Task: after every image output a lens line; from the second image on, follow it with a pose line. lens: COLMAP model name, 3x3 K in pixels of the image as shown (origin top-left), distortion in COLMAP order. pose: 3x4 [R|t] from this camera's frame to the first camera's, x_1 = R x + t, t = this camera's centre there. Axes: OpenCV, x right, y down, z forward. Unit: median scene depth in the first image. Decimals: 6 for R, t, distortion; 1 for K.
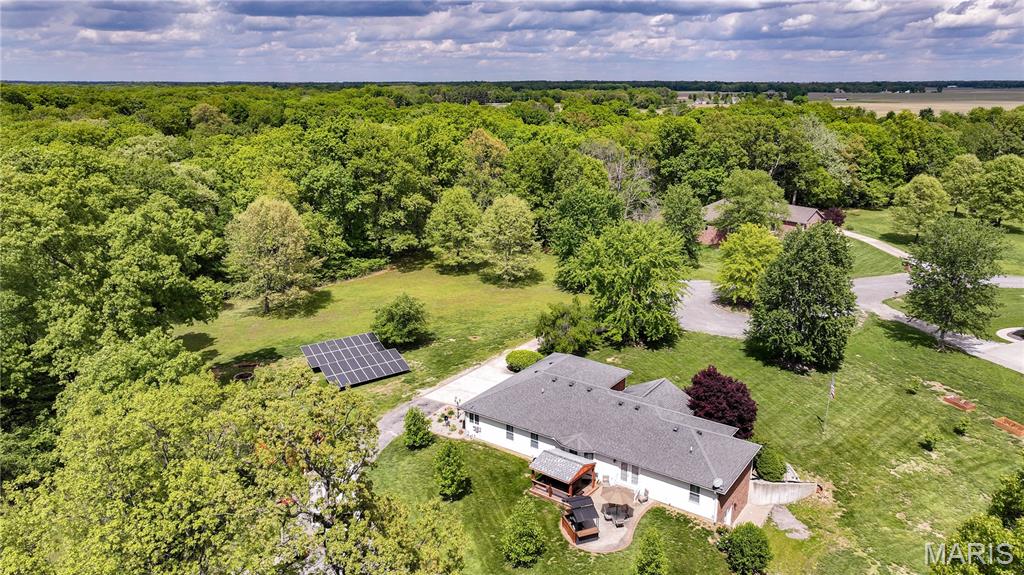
lens RADIAL K [[725.0, 0, 508.9], [0, 725.0, 291.5], [0, 0, 1]] dist [0.007204, -0.000505]
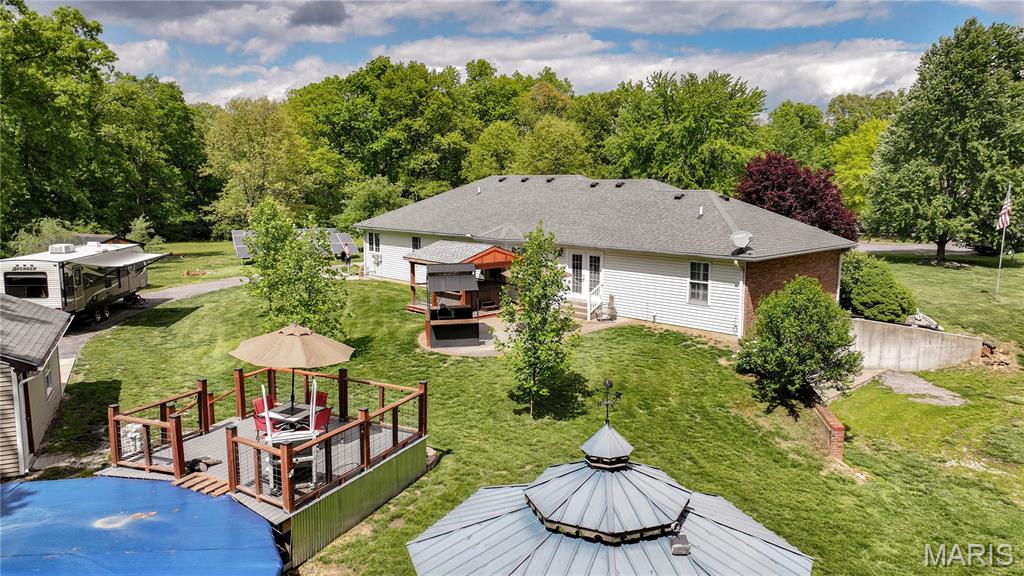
lens RADIAL K [[725.0, 0, 516.0], [0, 725.0, 283.4], [0, 0, 1]] dist [0.007204, -0.000505]
pose [[0.983385, 0.037899, -0.177532, 0.100526], [-0.065609, 0.986059, -0.152917, 0.163400], [0.169262, 0.162024, 0.972162, 0.232408]]
